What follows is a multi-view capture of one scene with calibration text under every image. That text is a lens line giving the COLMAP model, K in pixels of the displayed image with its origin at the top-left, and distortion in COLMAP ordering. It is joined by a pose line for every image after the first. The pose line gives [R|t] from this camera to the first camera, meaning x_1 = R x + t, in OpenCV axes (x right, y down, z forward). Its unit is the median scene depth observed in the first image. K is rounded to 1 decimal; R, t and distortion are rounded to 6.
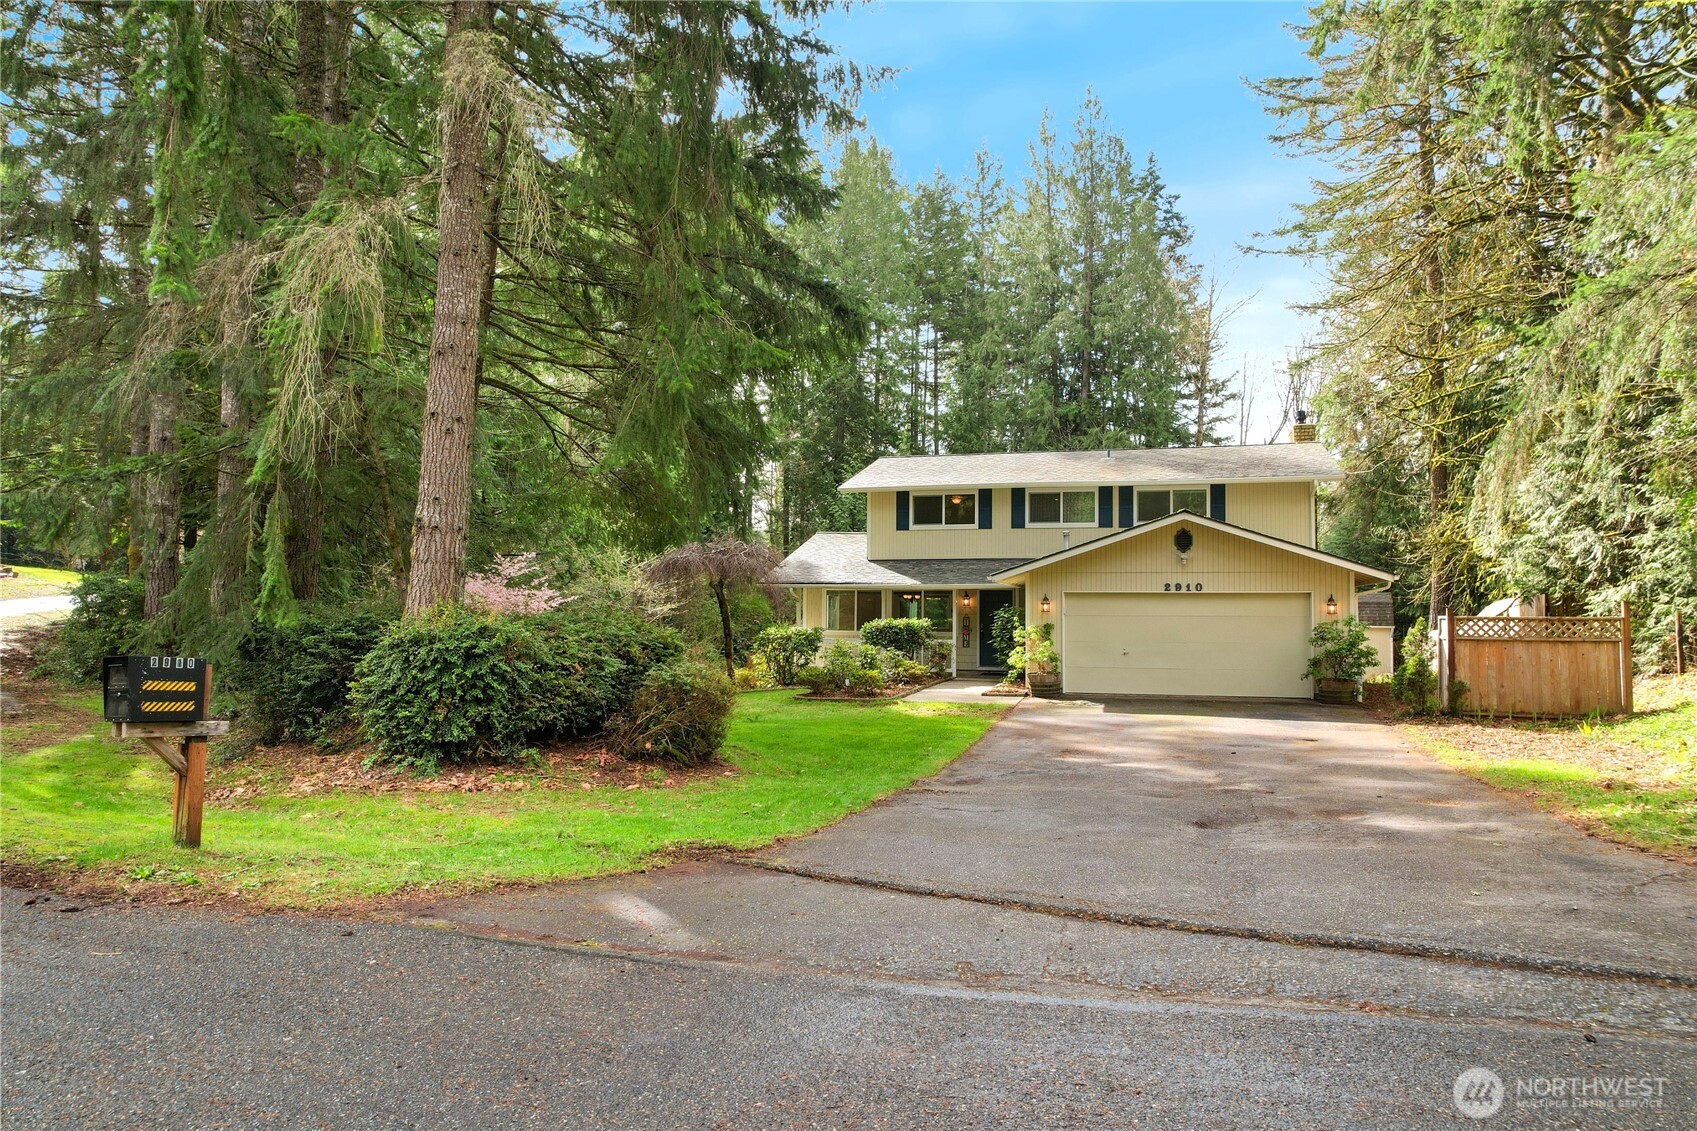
lens RADIAL K [[1114.8, 0, 840.5], [0, 1114.8, 560.7], [0, 0, 1]] dist [-0.053427, 0.036754]
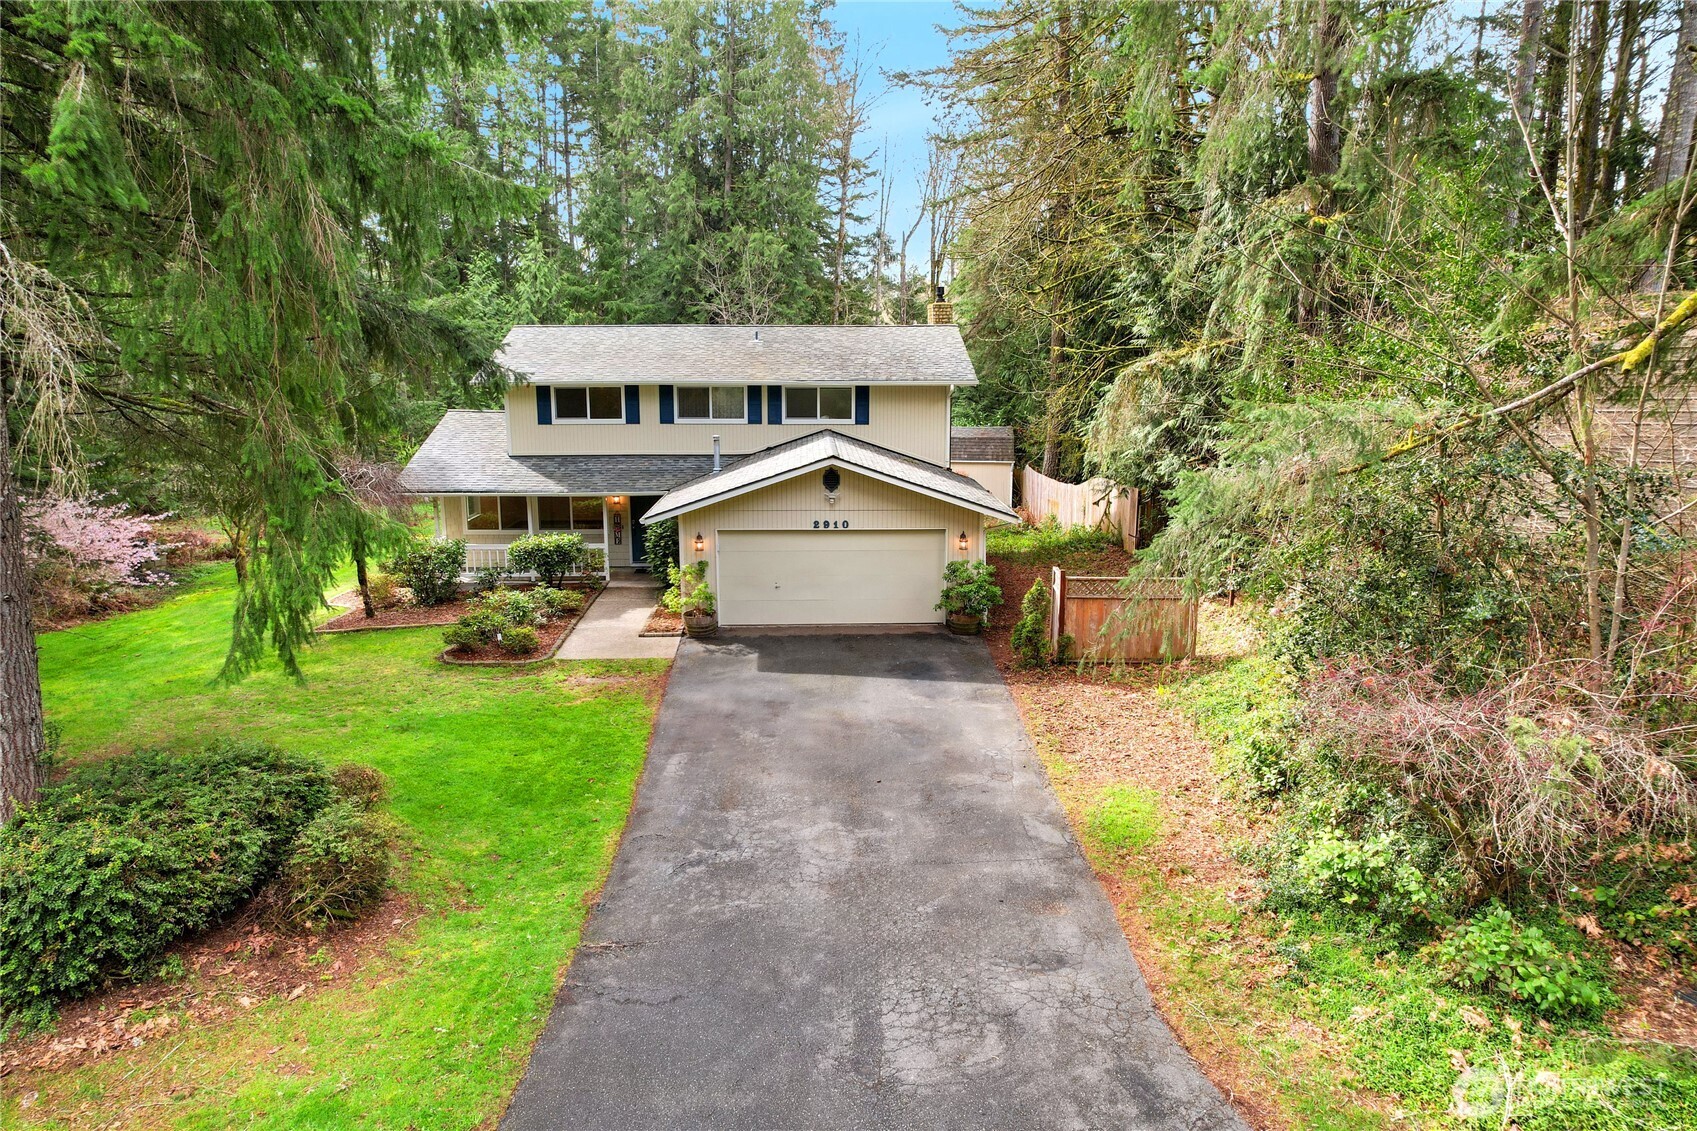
lens RADIAL K [[1114.8, 0, 859.6], [0, 1114.8, 568.3], [0, 0, 1]] dist [-0.053427, 0.036754]
pose [[0.945331, -0.073363, 0.317754, -0.000036], [-0.010943, 0.966683, 0.255744, -0.164609], [-0.325929, -0.245240, 0.913032, 0.024139]]
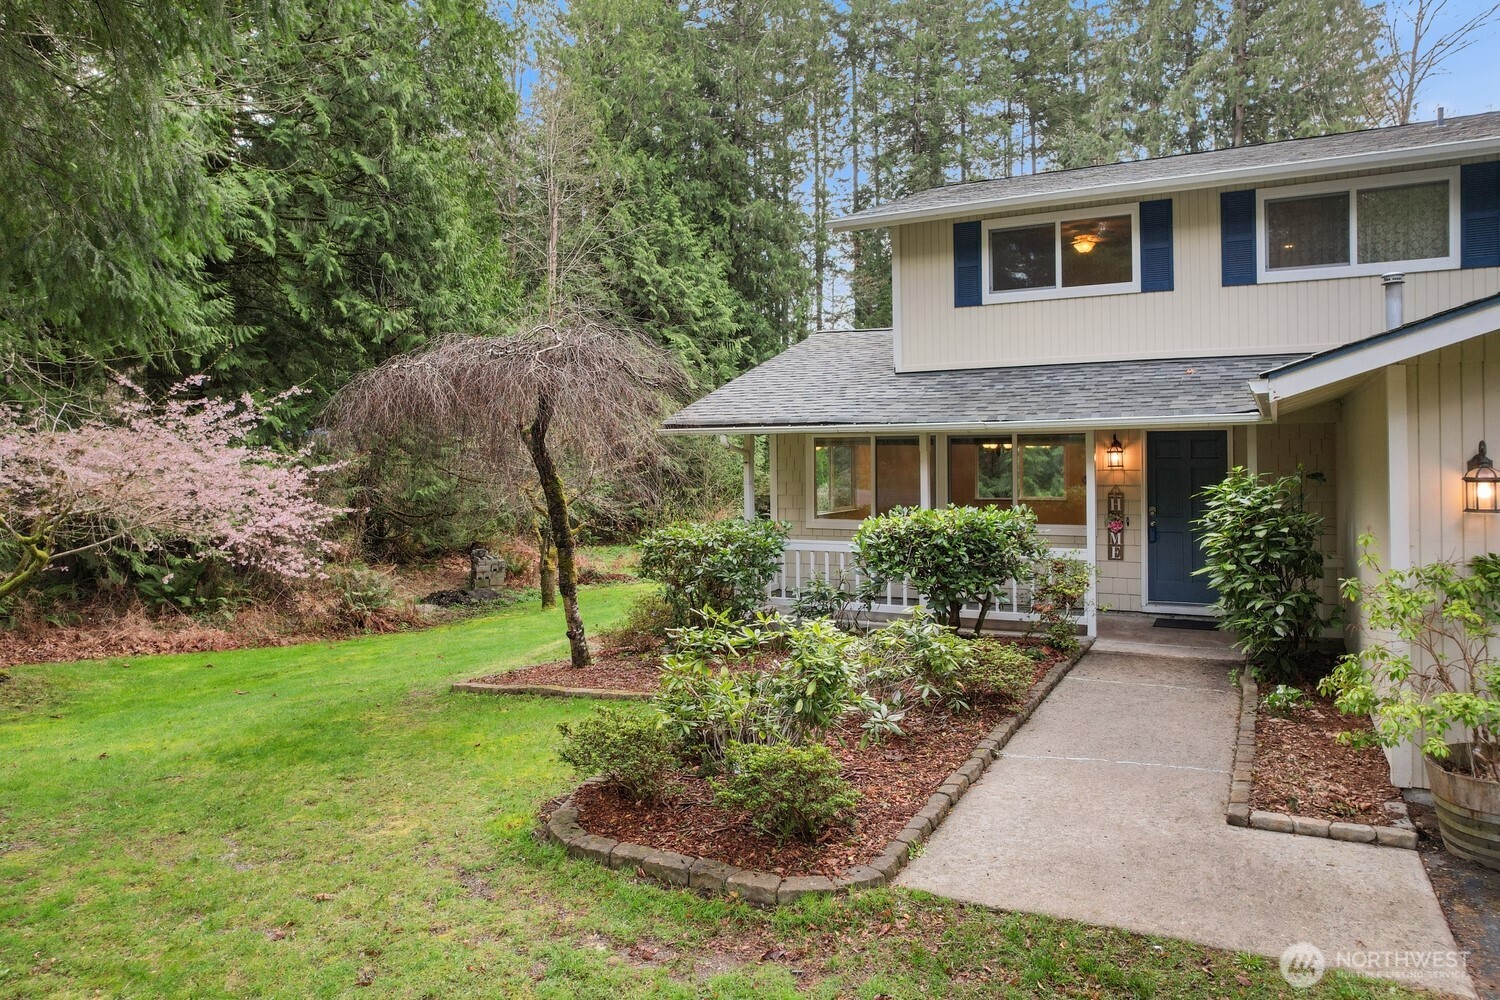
lens RADIAL K [[985.4, 0, 766.9], [0, 985.4, 454.0], [0, 0, 1]] dist [-0.053427, 0.036754]
pose [[0.983076, -0.019496, -0.182159, 0.050314], [0.027876, 0.998662, 0.043552, 0.015129], [0.181067, -0.047892, 0.982304, 0.622747]]
